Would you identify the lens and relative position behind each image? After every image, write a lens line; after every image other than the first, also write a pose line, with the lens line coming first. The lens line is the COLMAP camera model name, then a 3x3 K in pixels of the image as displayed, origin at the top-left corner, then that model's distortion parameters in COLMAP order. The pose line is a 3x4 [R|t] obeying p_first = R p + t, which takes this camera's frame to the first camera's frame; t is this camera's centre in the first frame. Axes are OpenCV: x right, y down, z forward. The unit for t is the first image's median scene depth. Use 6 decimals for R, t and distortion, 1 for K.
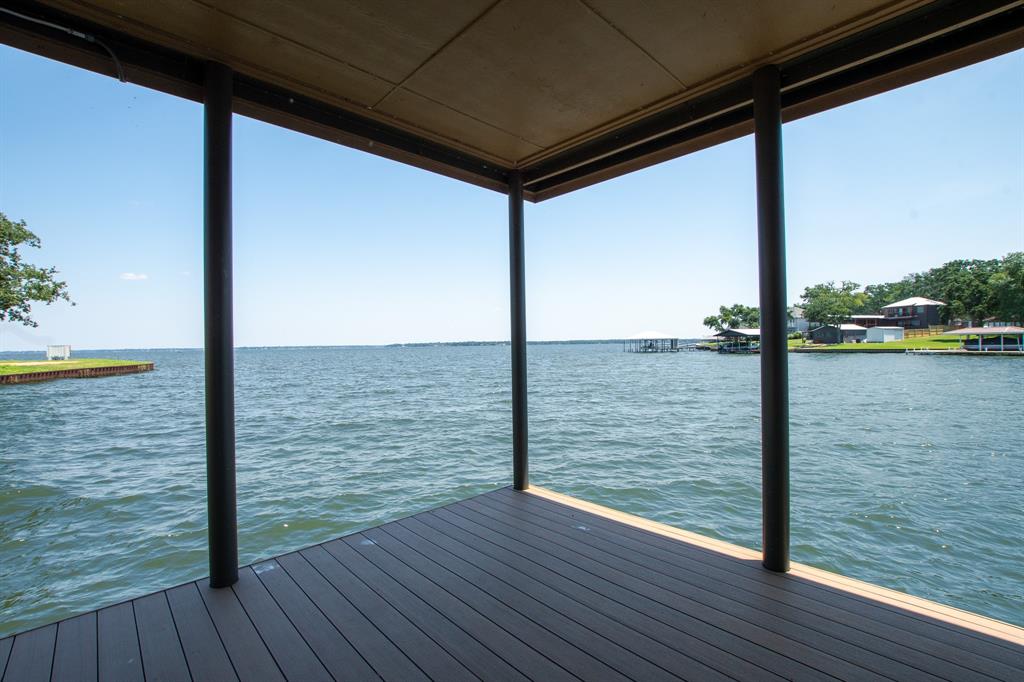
lens RADIAL K [[450.8, 0, 512.0], [0, 450.8, 341.0], [0, 0, 1]] dist [-0.040726, 0.010023]
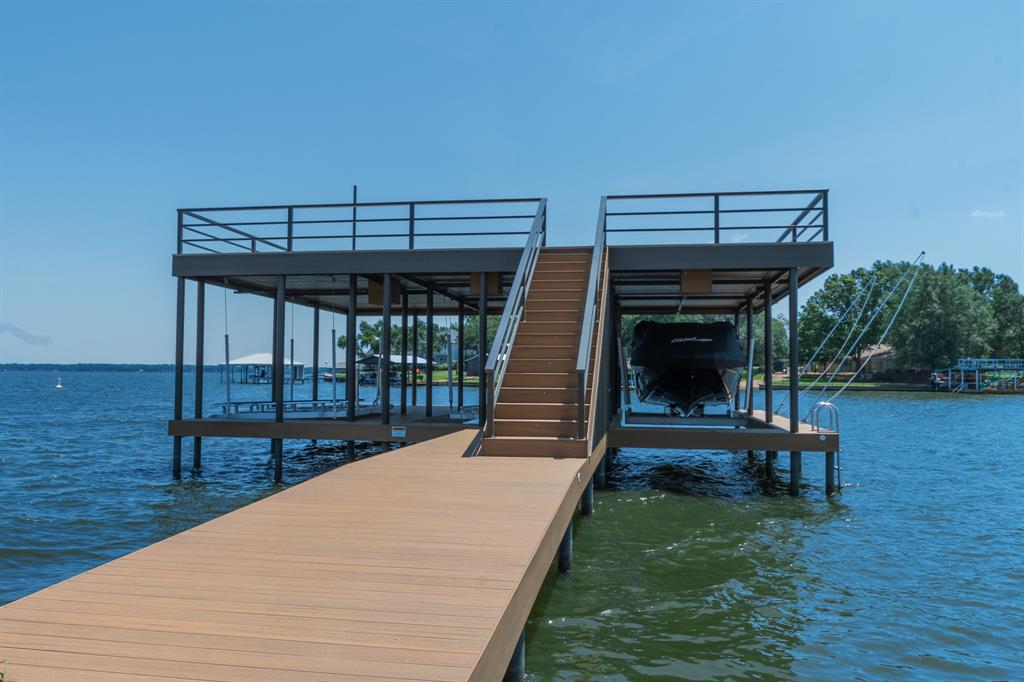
lens RADIAL K [[757.0, 0, 512.0], [0, 757.0, 341.0], [0, 0, 1]] dist [0.000561, 0.000085]
pose [[0.798847, 0.048076, 0.599610, -0.083614], [-0.026874, 0.998658, -0.044268, 0.000494], [-0.600934, 0.019249, 0.799067, -0.145338]]
